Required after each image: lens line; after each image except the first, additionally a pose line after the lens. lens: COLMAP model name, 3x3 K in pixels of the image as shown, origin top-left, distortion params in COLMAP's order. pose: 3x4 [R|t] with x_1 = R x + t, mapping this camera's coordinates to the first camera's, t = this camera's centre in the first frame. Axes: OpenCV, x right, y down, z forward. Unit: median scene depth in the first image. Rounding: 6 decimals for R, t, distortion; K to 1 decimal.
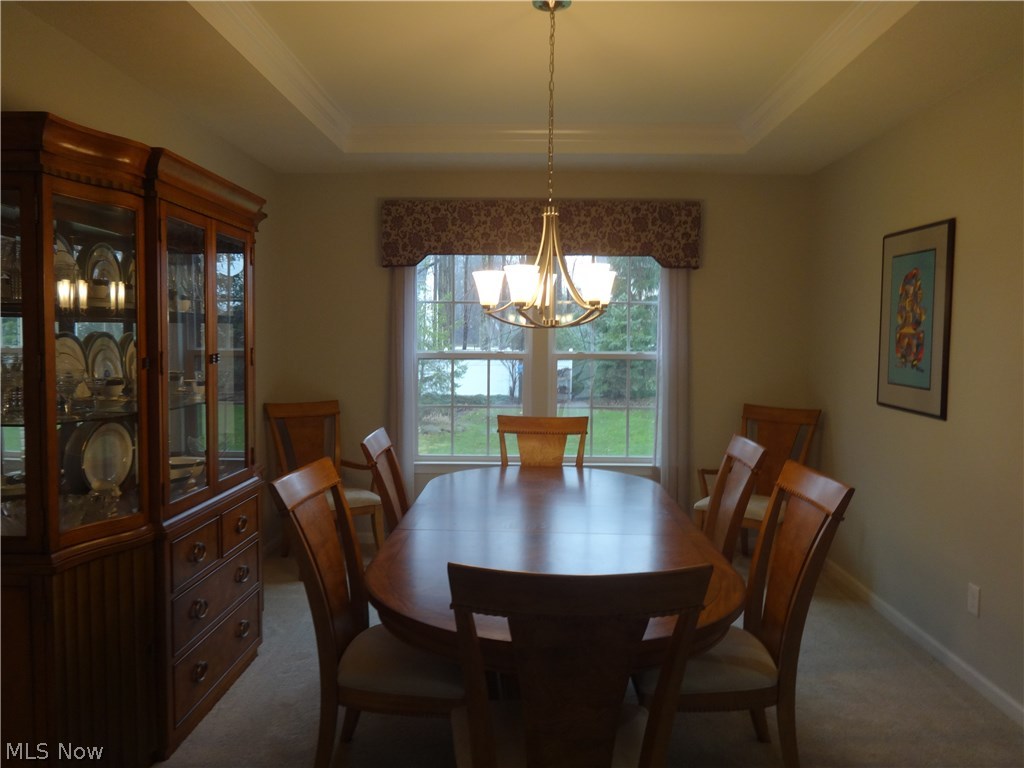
lens RADIAL K [[769.6, 0, 513.2], [0, 769.6, 378.1], [0, 0, 1]] dist [0.004932, -0.002533]
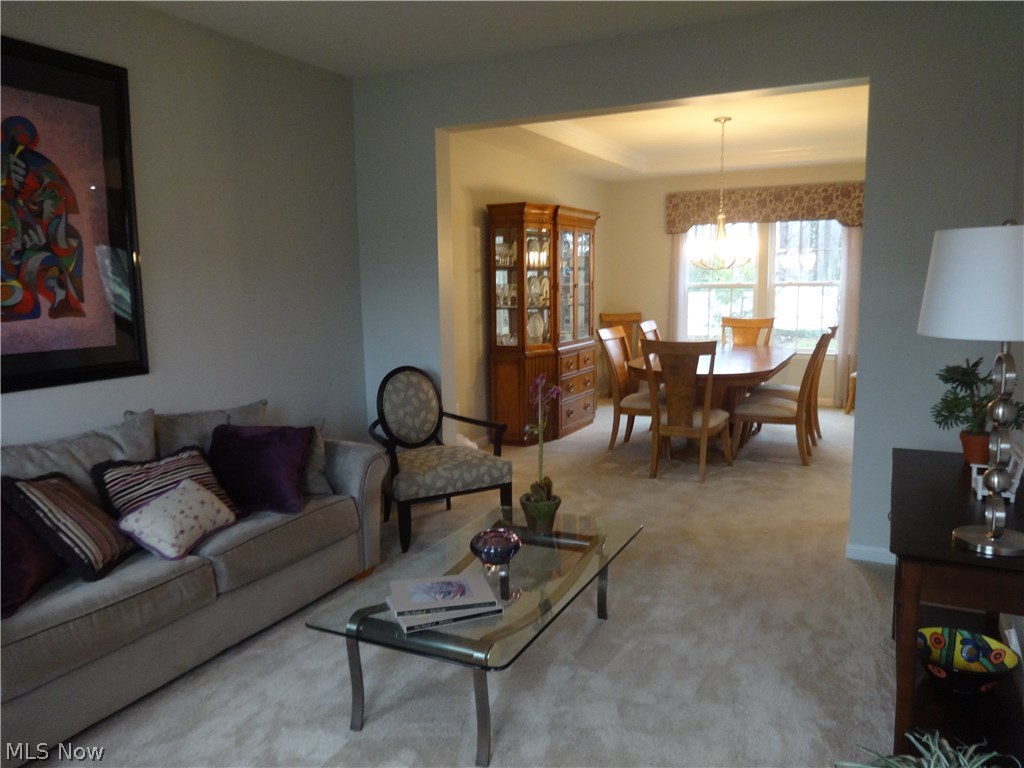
lens RADIAL K [[769.6, 0, 515.2], [0, 769.6, 382.3], [0, 0, 1]] dist [0.004932, -0.002533]
pose [[0.905856, 0.036249, -0.422033, 0.264852], [-0.001206, 0.996548, 0.083008, 0.043401], [0.423585, -0.074684, 0.902772, -0.728542]]
